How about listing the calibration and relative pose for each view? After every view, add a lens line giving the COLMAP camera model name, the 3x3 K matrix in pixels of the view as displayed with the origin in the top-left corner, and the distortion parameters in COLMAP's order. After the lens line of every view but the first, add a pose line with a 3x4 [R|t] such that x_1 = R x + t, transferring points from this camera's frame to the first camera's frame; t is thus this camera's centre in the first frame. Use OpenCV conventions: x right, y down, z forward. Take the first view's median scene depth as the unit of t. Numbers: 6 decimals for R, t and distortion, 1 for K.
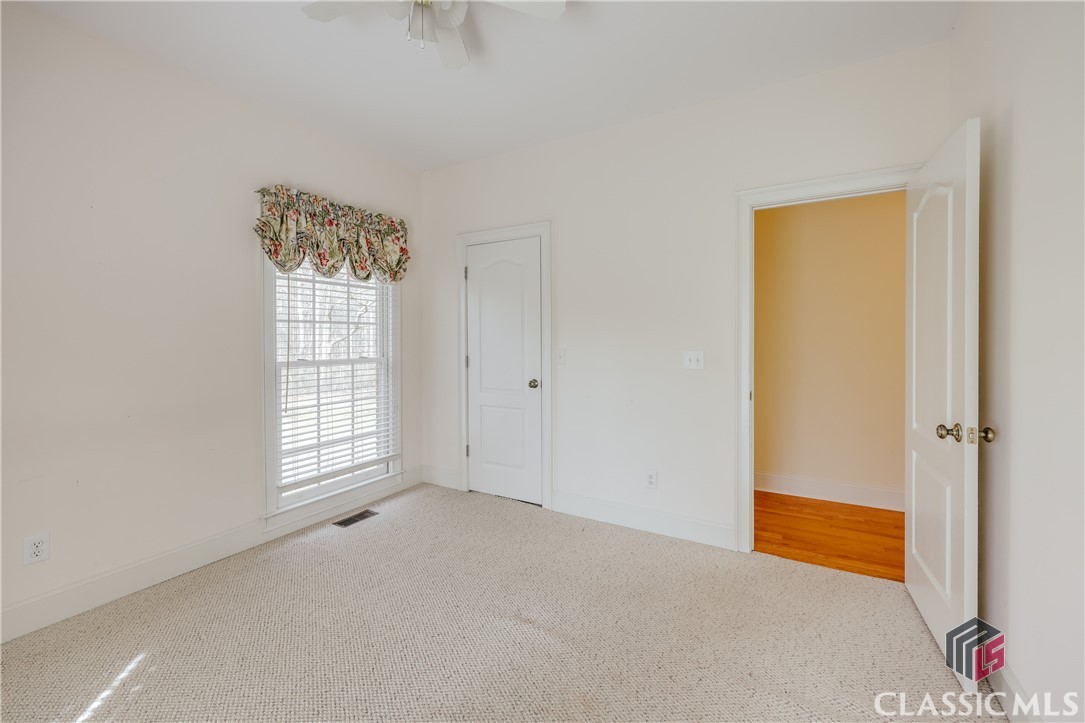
lens RADIAL K [[440.2, 0, 545.1], [0, 440.2, 352.3], [0, 0, 1]] dist [-0.000940, -0.000166]
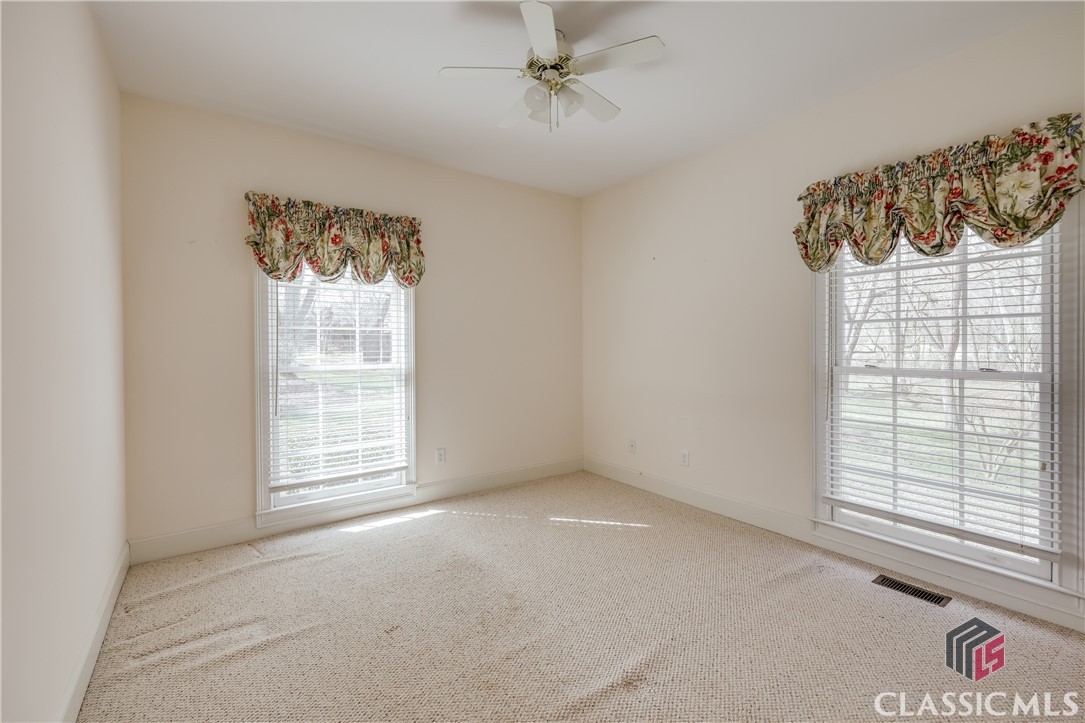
lens RADIAL K [[440.2, 0, 545.1], [0, 440.2, 352.3], [0, 0, 1]] dist [-0.000940, -0.000166]
pose [[-0.390653, 0.022209, -0.920270, 0.452058], [-0.021343, 0.999222, 0.033174, -0.022623], [0.920290, 0.032601, -0.389875, 0.709930]]
